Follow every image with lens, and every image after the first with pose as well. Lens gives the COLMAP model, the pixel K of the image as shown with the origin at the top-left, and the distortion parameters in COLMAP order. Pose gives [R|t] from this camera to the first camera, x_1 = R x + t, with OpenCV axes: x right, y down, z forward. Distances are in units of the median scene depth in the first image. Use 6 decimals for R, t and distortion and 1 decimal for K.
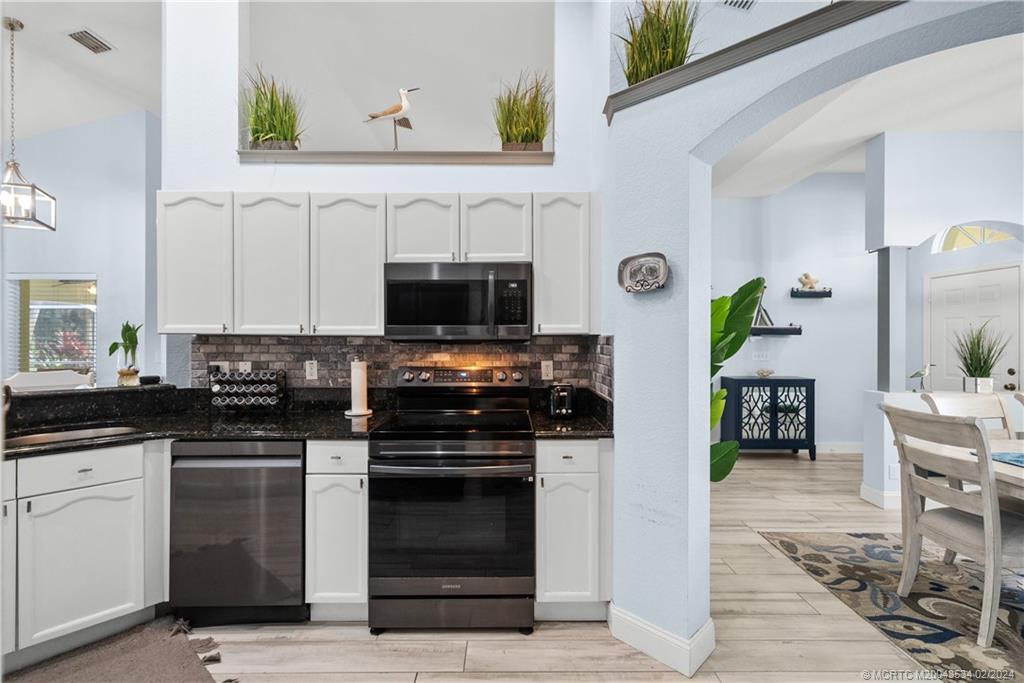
lens RADIAL K [[474.6, 0, 509.0], [0, 474.6, 338.1], [0, 0, 1]] dist [0.002941, 0.000290]
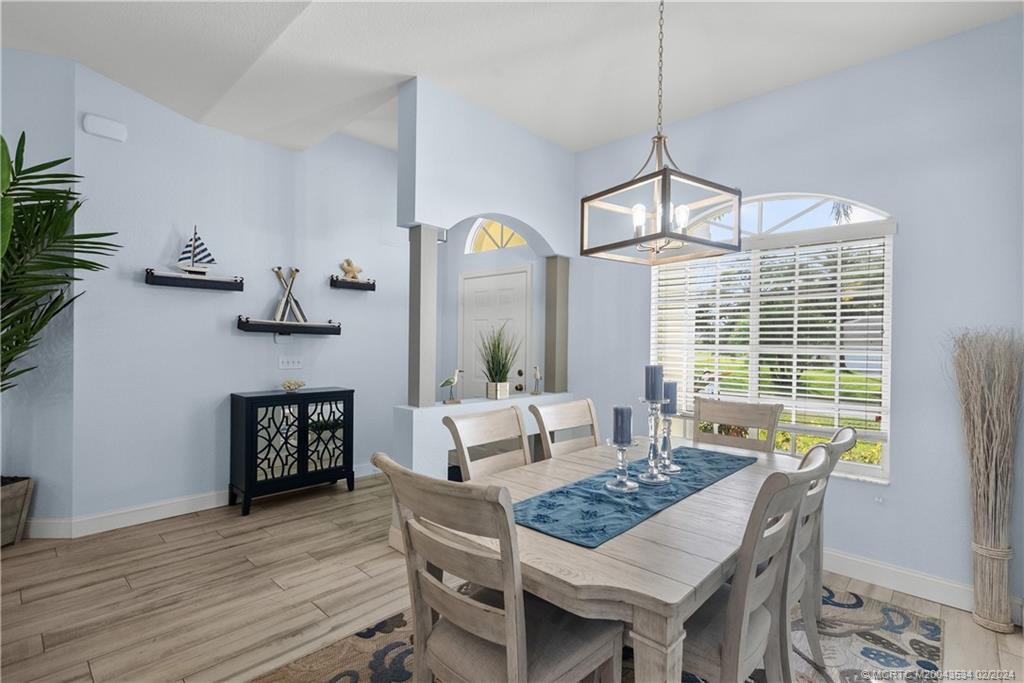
lens RADIAL K [[474.6, 0, 509.0], [0, 474.6, 343.4], [0, 0, 1]] dist [0.002941, 0.000290]
pose [[0.692086, 0.003869, 0.721805, 0.246033], [-0.010258, 0.999937, 0.004477, 0.001065], [-0.721742, -0.010503, 0.692082, 0.255394]]
